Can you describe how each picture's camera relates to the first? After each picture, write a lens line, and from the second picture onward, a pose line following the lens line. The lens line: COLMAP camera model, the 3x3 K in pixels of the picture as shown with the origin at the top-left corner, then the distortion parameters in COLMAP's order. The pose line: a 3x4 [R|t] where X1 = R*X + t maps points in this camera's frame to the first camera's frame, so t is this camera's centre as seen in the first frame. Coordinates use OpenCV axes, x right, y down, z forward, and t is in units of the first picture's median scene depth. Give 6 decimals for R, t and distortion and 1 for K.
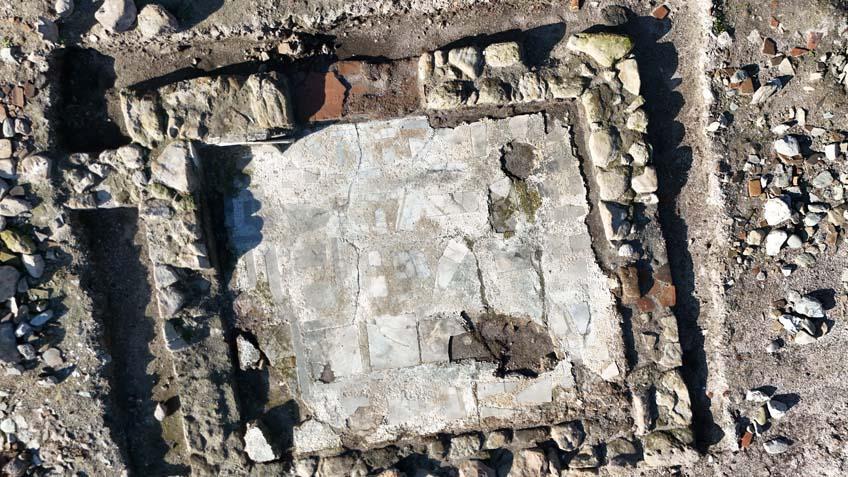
lens RADIAL K [[611.2, 0, 424.0], [0, 611.2, 238.5], [0, 0, 1]] dist [0.063618, -0.054475]
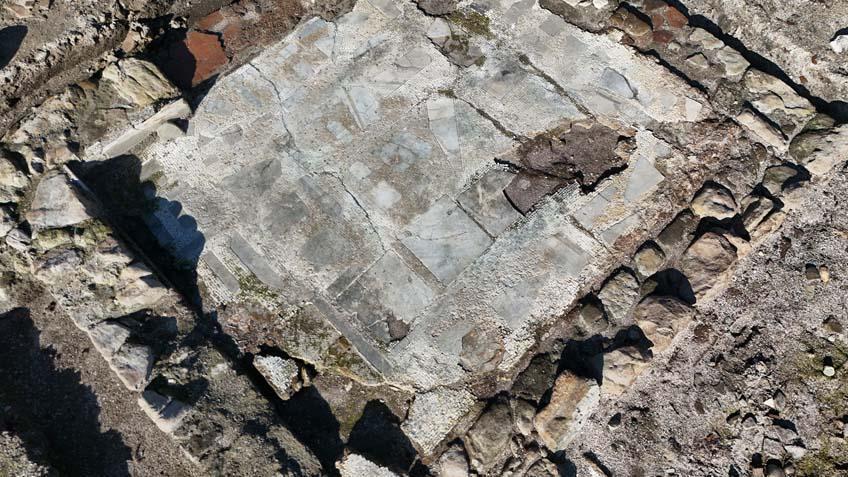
lens RADIAL K [[611.2, 0, 424.0], [0, 611.2, 238.5], [0, 0, 1]] dist [0.063618, -0.054475]
pose [[0.810436, -0.541665, 0.223140, -0.233734], [0.585434, 0.734891, -0.342349, 0.404870], [0.021455, 0.408086, 0.912691, 0.348650]]
